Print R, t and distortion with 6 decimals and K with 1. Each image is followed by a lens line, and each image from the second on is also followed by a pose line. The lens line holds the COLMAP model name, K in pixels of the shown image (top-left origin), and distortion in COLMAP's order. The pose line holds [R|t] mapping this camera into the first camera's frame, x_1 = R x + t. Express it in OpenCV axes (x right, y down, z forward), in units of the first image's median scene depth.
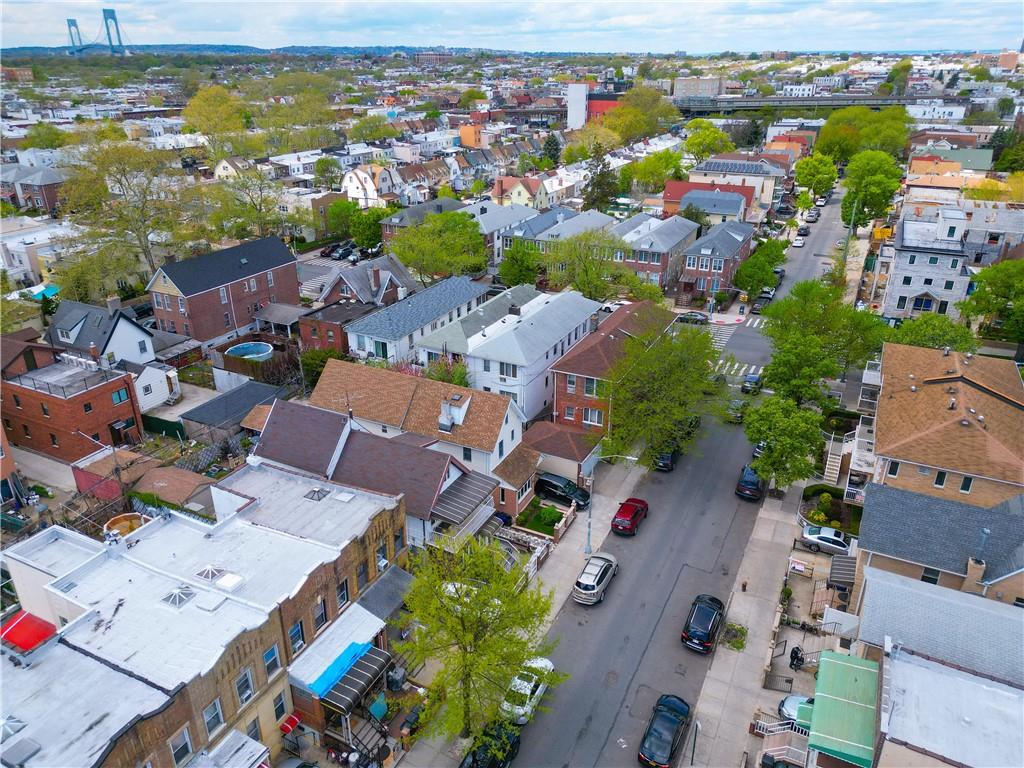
lens RADIAL K [[713.8, 0, 512.0], [0, 713.8, 384.0], [0, 0, 1]] dist [0.087343, -0.085441]
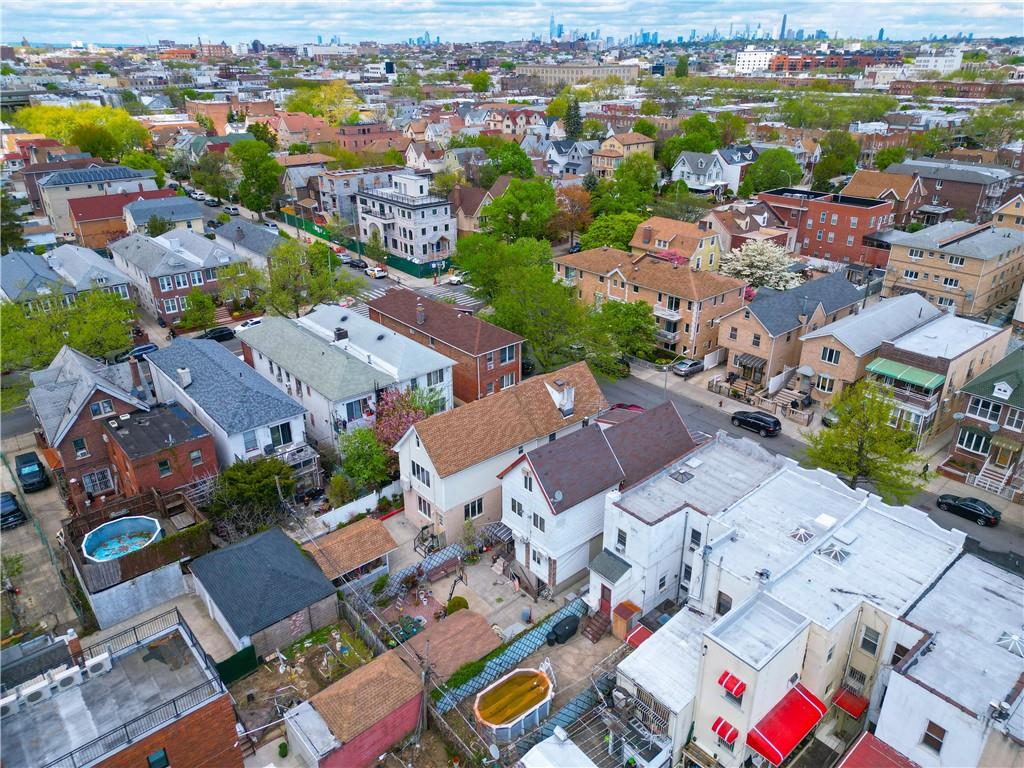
lens RADIAL K [[713.8, 0, 512.0], [0, 713.8, 384.0], [0, 0, 1]] dist [0.087343, -0.085441]
pose [[0.386435, -0.389587, 0.835996, -0.743519], [0.383683, 0.892160, 0.238405, -0.193852], [-0.838722, 0.228629, 0.494240, 0.415518]]
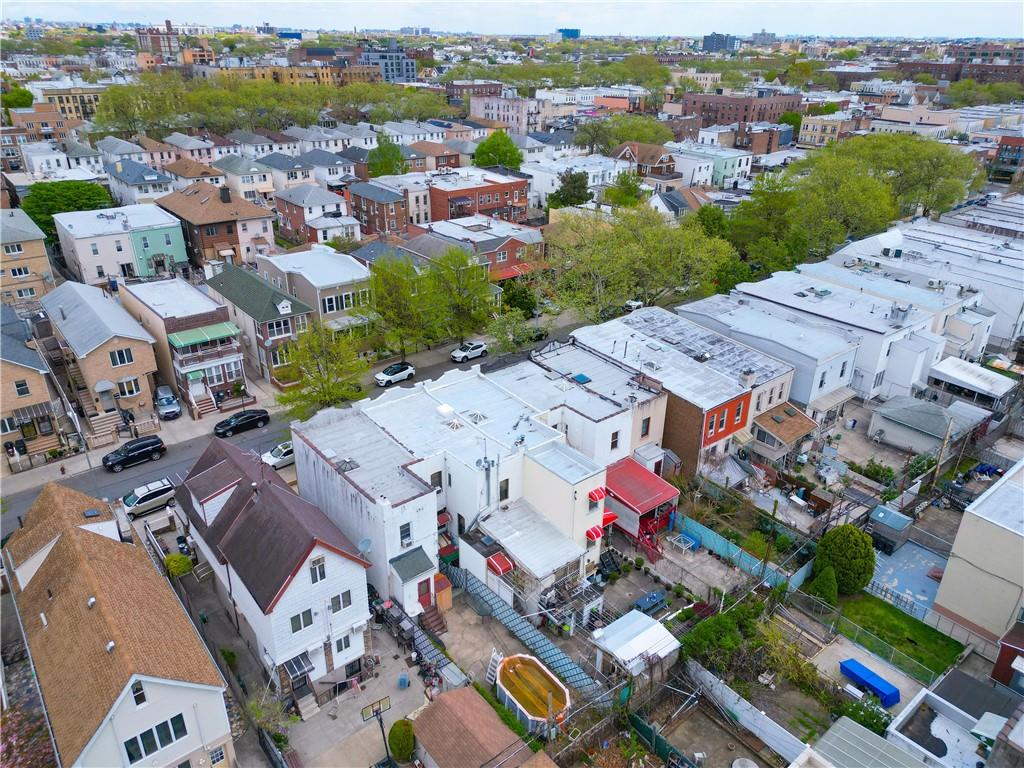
lens RADIAL K [[713.8, 0, 512.0], [0, 713.8, 384.0], [0, 0, 1]] dist [0.087343, -0.085441]
pose [[-0.912069, -0.189074, 0.363843, -0.519126], [0.158428, 0.655936, 0.738003, -0.394227], [-0.378195, 0.730753, -0.568304, 0.880077]]
